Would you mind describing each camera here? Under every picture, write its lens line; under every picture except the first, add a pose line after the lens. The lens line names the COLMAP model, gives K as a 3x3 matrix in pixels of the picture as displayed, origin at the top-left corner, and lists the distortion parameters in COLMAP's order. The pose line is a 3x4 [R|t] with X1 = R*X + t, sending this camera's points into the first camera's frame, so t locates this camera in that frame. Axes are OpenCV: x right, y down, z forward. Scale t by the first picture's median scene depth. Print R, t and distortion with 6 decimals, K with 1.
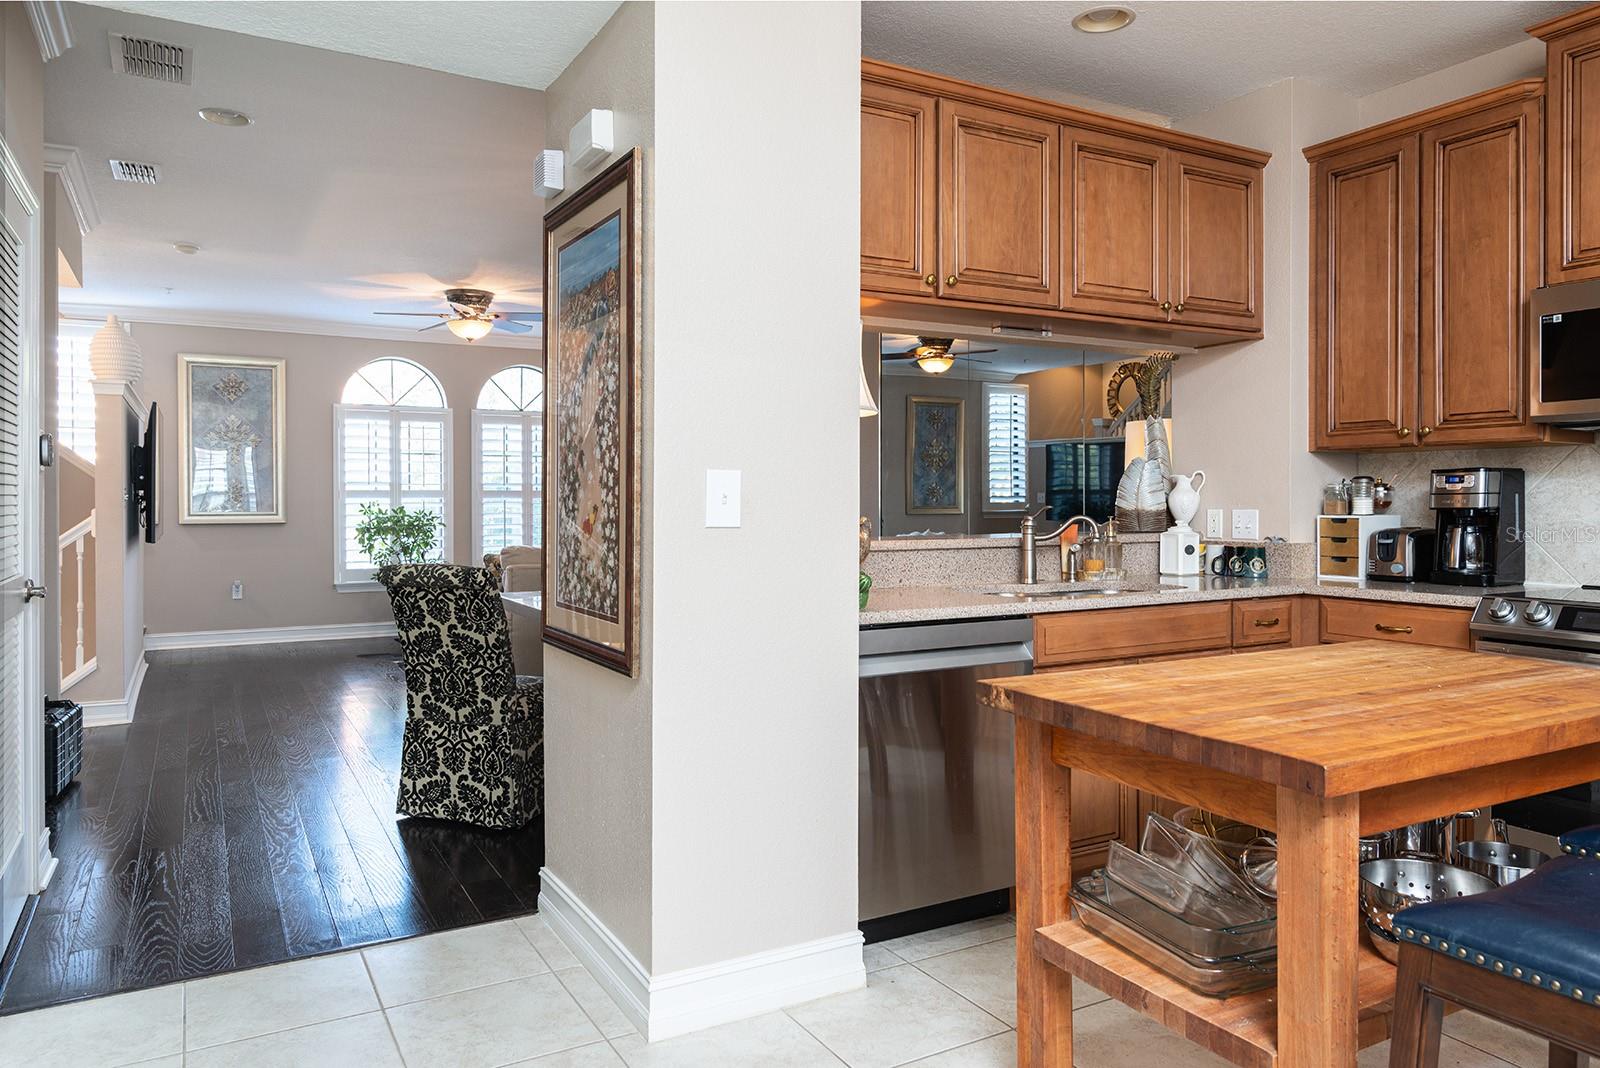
lens RADIAL K [[1072.7, 0, 789.5], [0, 1072.7, 505.0], [0, 0, 1]] dist [0.004452, -0.003729]
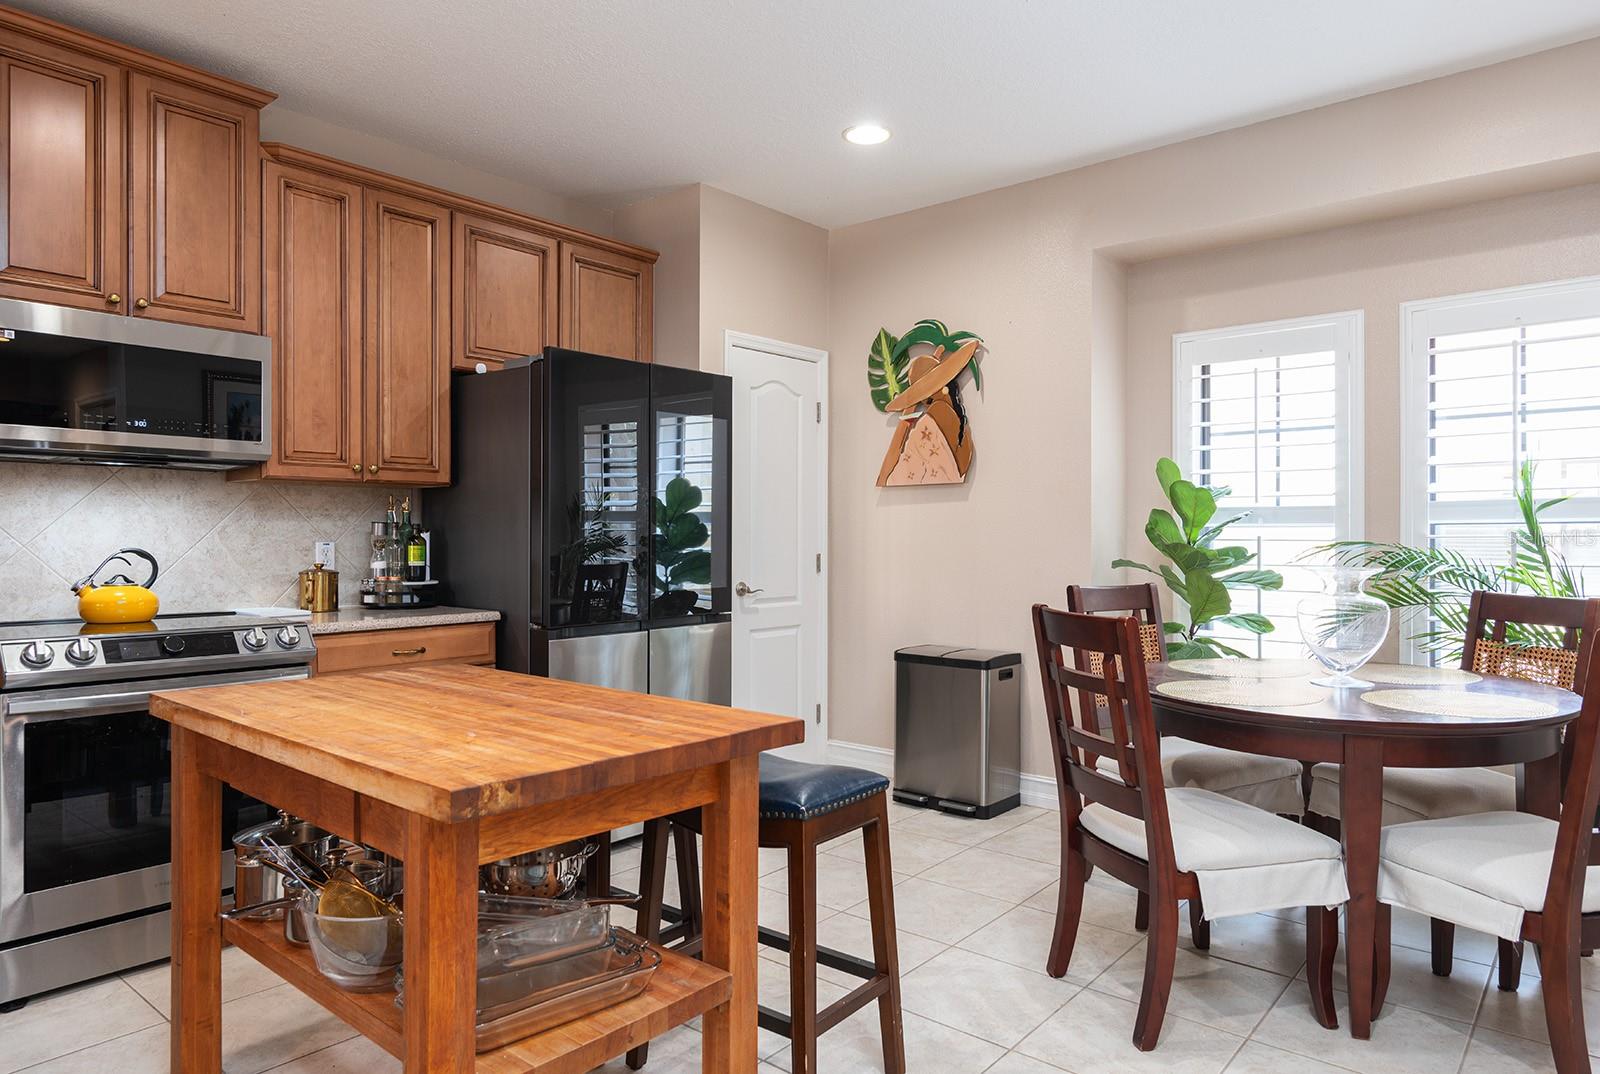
lens RADIAL K [[981.1, 0, 802.6], [0, 981.1, 539.6], [0, 0, 1]] dist [-0.003001, -0.000606]
pose [[-0.354252, -0.003117, 0.935145, -0.295781], [0.003130, 0.999985, 0.004518, 0.000848], [-0.935145, 0.004528, -0.354237, 0.609696]]
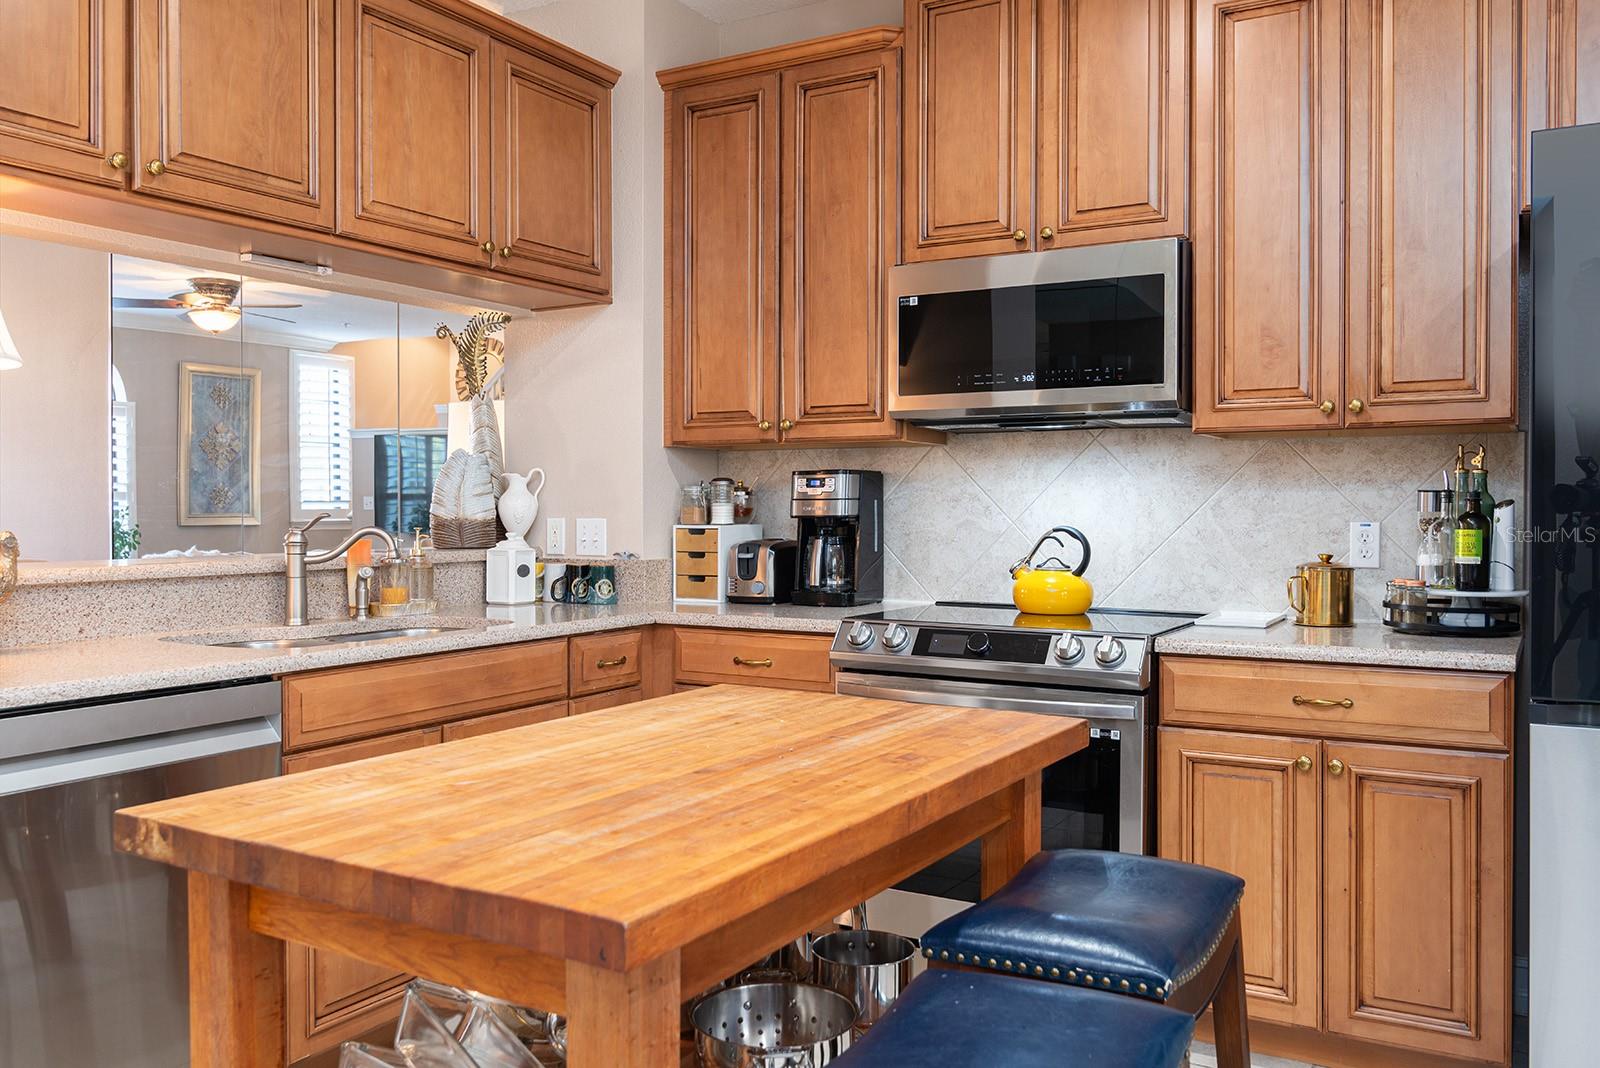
lens RADIAL K [[1293.1, 0, 804.0], [0, 1293.1, 511.6], [0, 0, 1]] dist [0.003276, 0.001760]
pose [[0.857932, 0.000408, 0.513763, 0.080705], [-0.000089, 1.000000, -0.000645, -0.000031], [-0.513764, 0.000507, 0.857932, 0.118685]]
